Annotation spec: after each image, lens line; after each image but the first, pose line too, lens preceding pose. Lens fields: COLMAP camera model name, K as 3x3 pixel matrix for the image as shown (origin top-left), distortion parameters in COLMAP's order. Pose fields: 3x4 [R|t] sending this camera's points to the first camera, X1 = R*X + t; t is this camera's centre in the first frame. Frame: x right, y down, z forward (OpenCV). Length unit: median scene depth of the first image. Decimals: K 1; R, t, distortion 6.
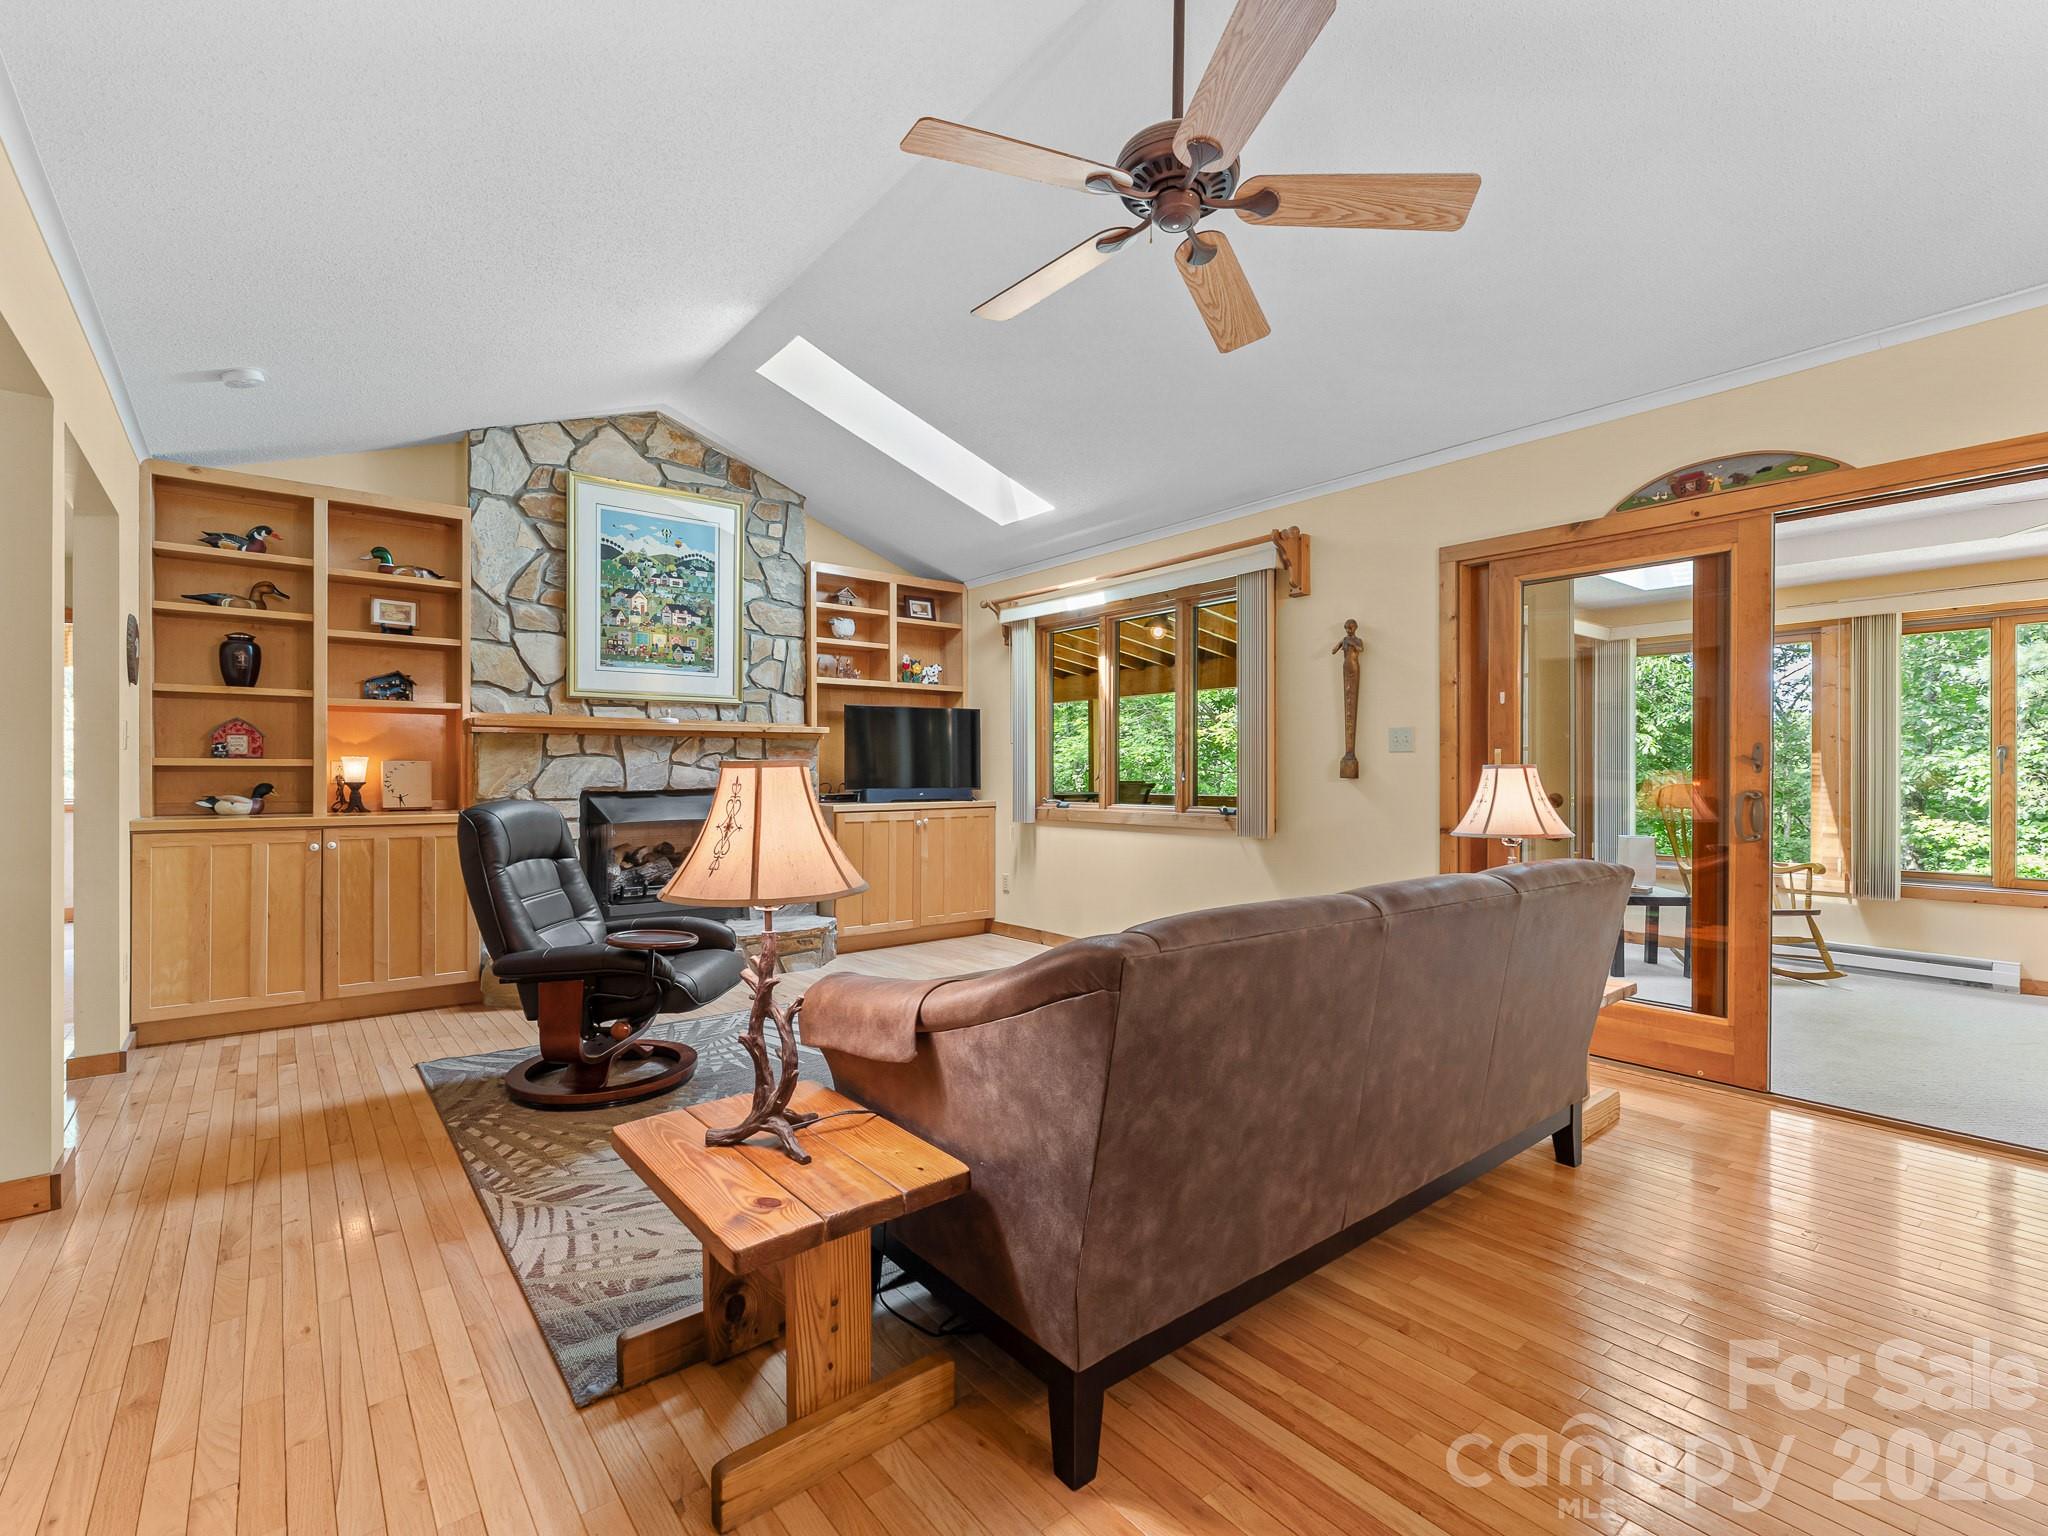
lens RADIAL K [[928.8, 0, 1012.6], [0, 928.8, 780.8], [0, 0, 1]] dist [0.003581, -0.001319]
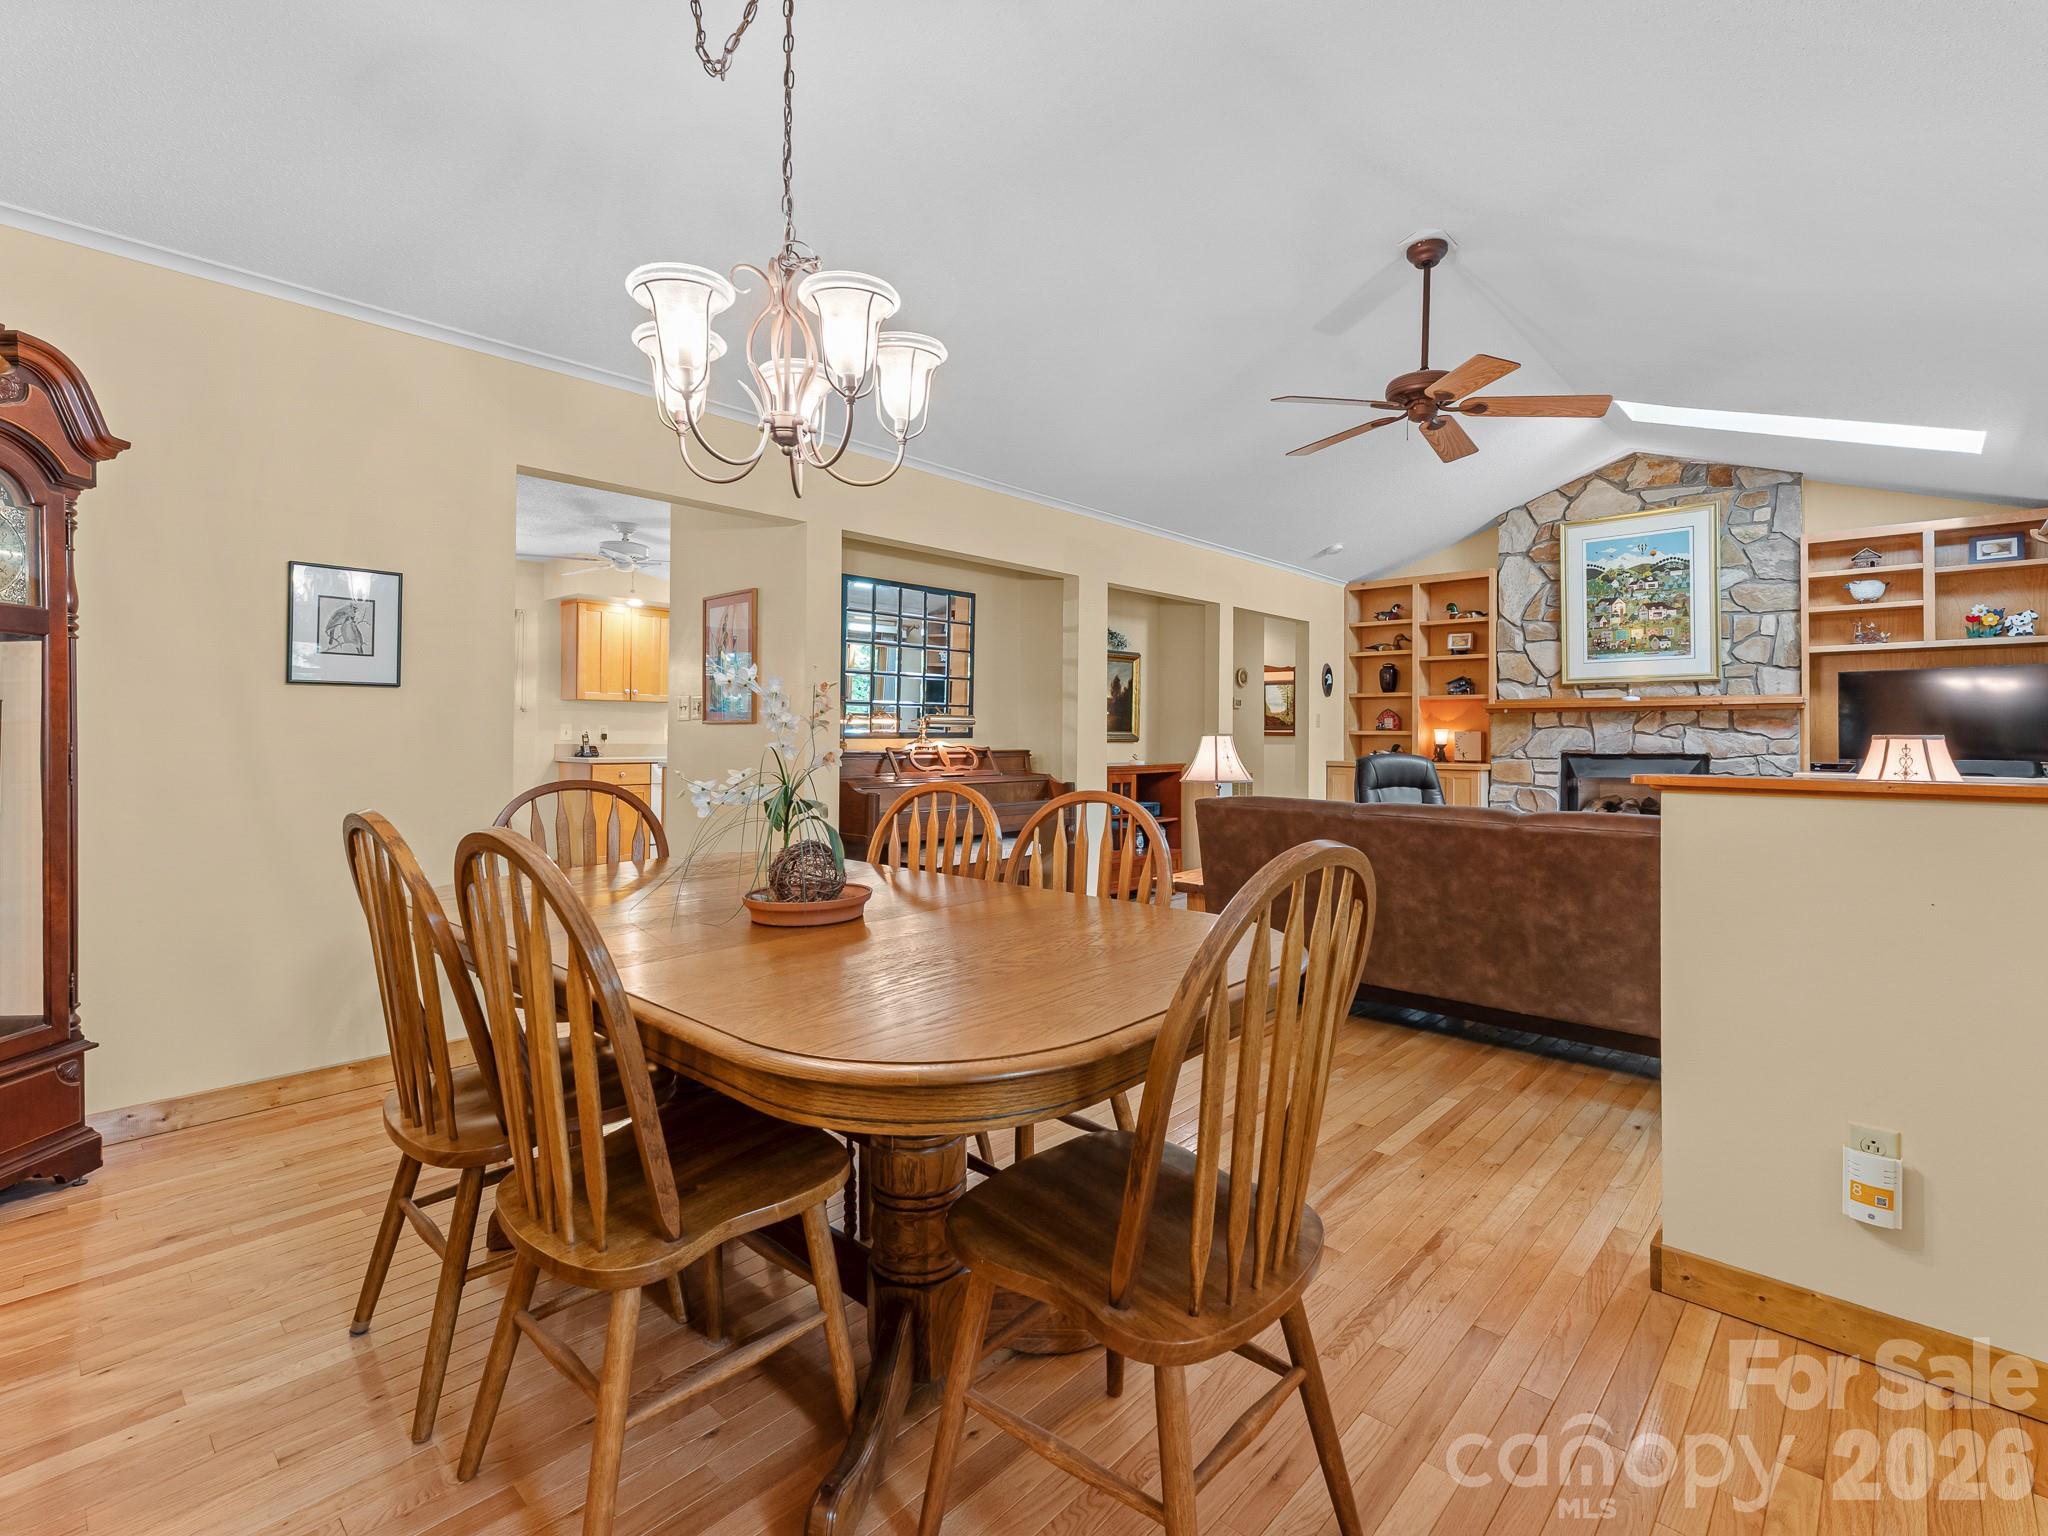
lens RADIAL K [[928.8, 0, 1046.9], [0, 928.8, 723.5], [0, 0, 1]] dist [0.003581, -0.001319]
pose [[0.162621, -0.011551, -0.986621, 0.742921], [-0.014597, 0.999794, -0.014111, -0.001863], [0.986581, 0.016696, 0.162418, 0.018275]]
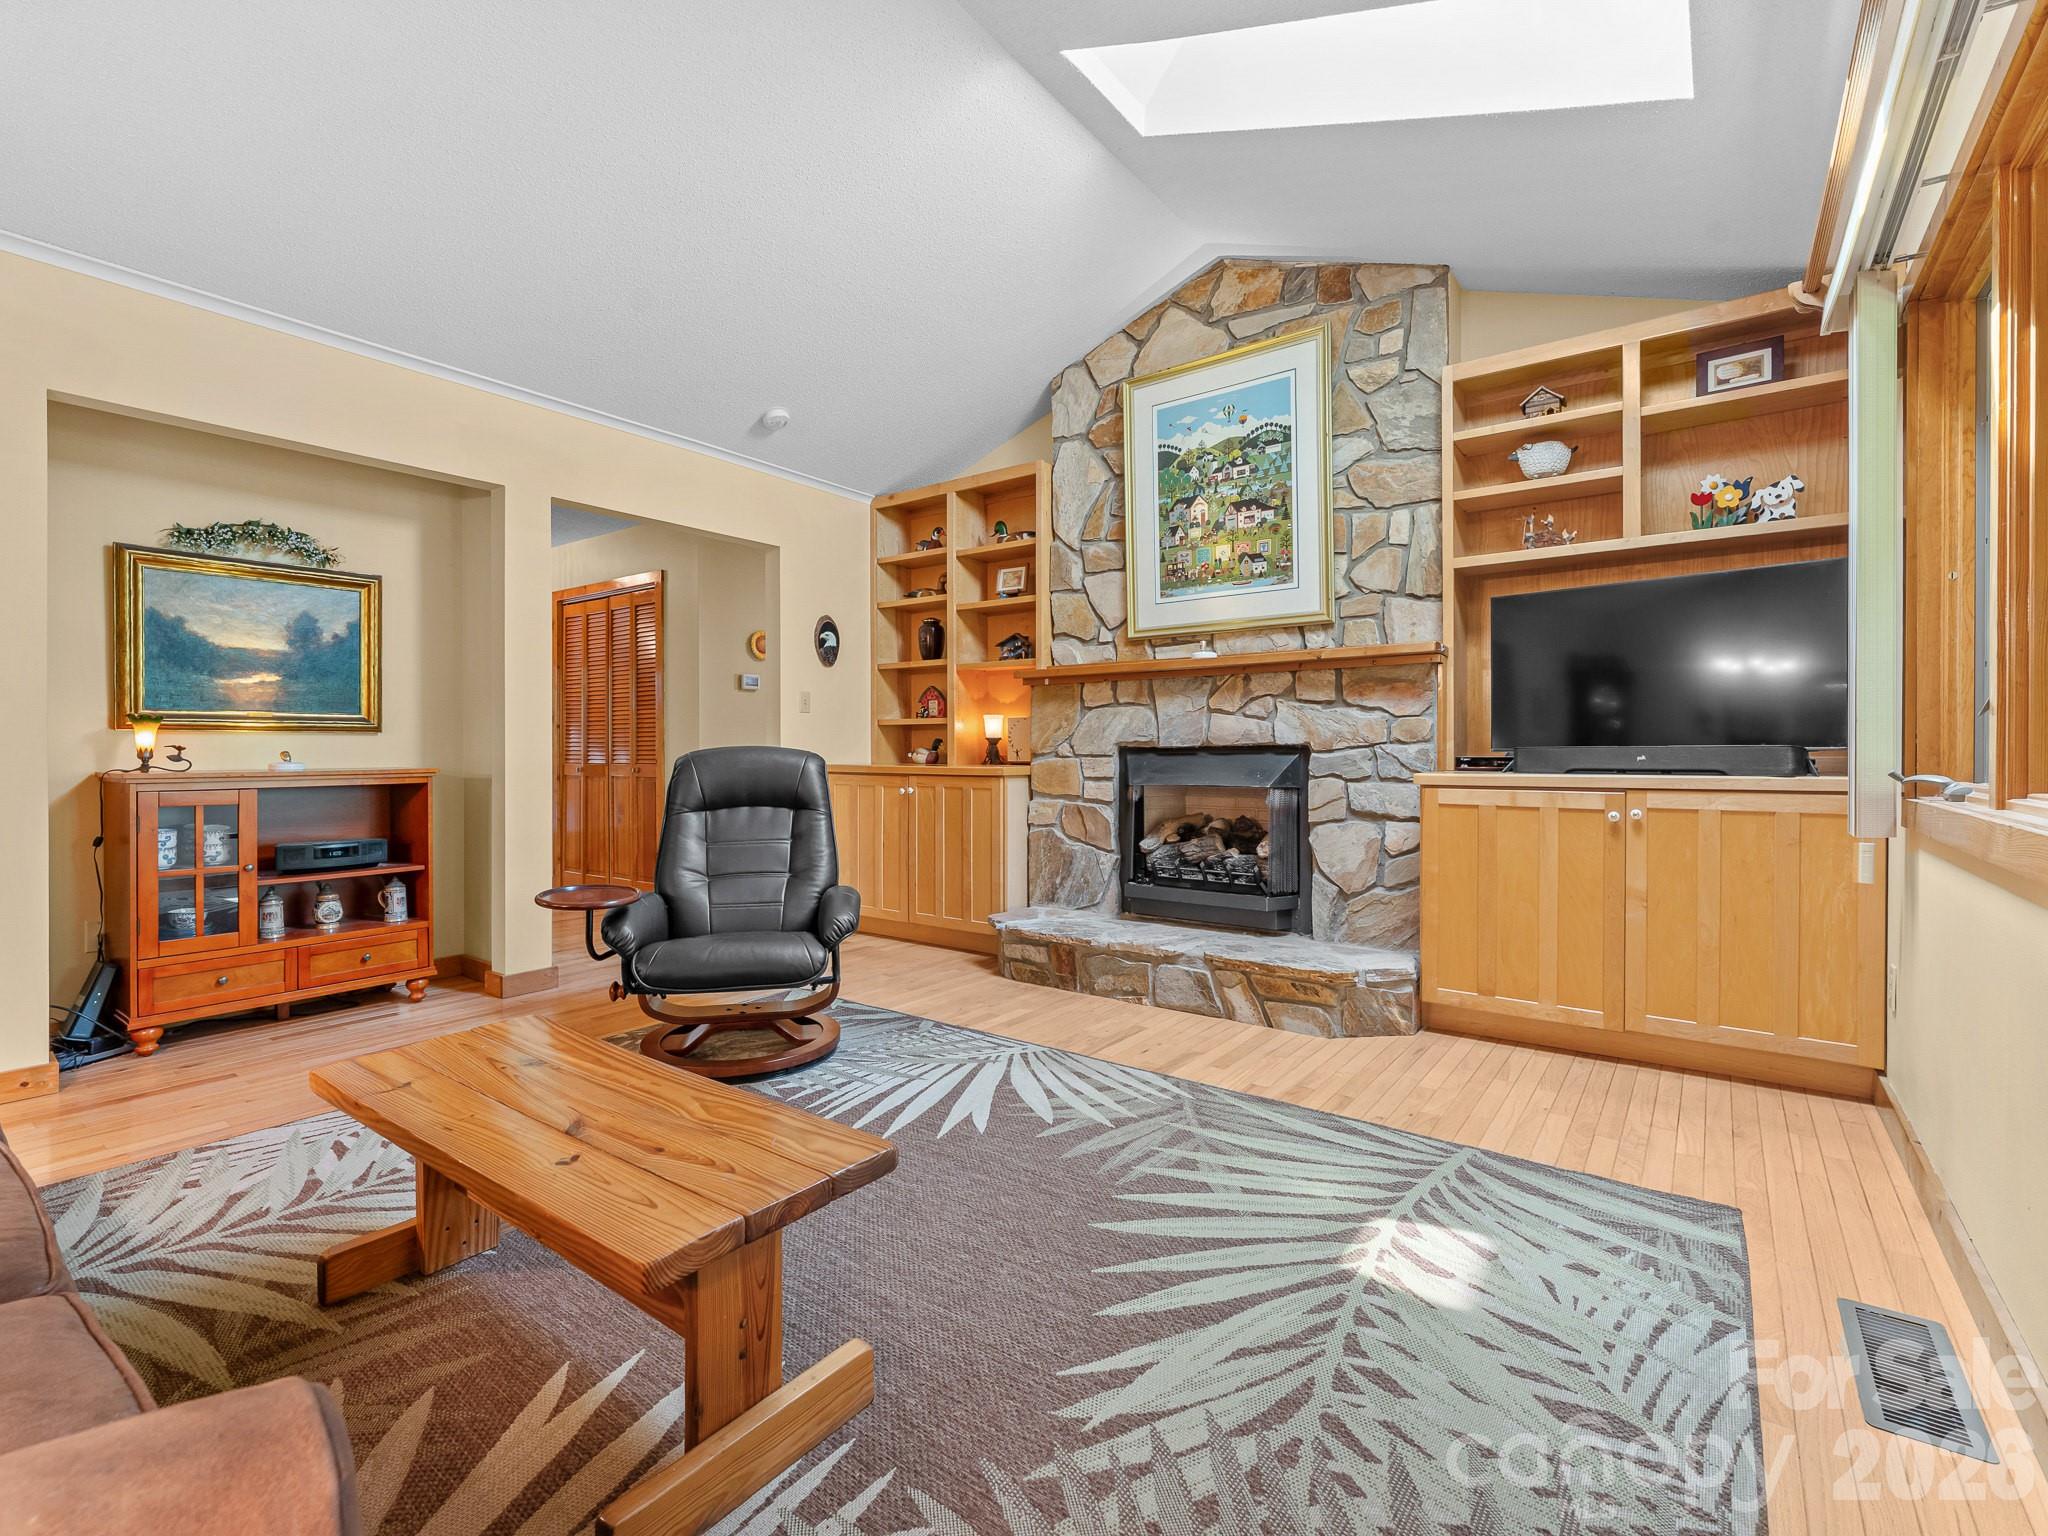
lens RADIAL K [[928.8, 0, 1018.4], [0, 928.8, 750.6], [0, 0, 1]] dist [0.003581, -0.001319]
pose [[0.259214, 0.001756, -0.965818, 0.330897], [-0.007508, 0.999972, -0.000197, 0.014994], [0.965791, 0.007302, 0.259220, 0.656419]]
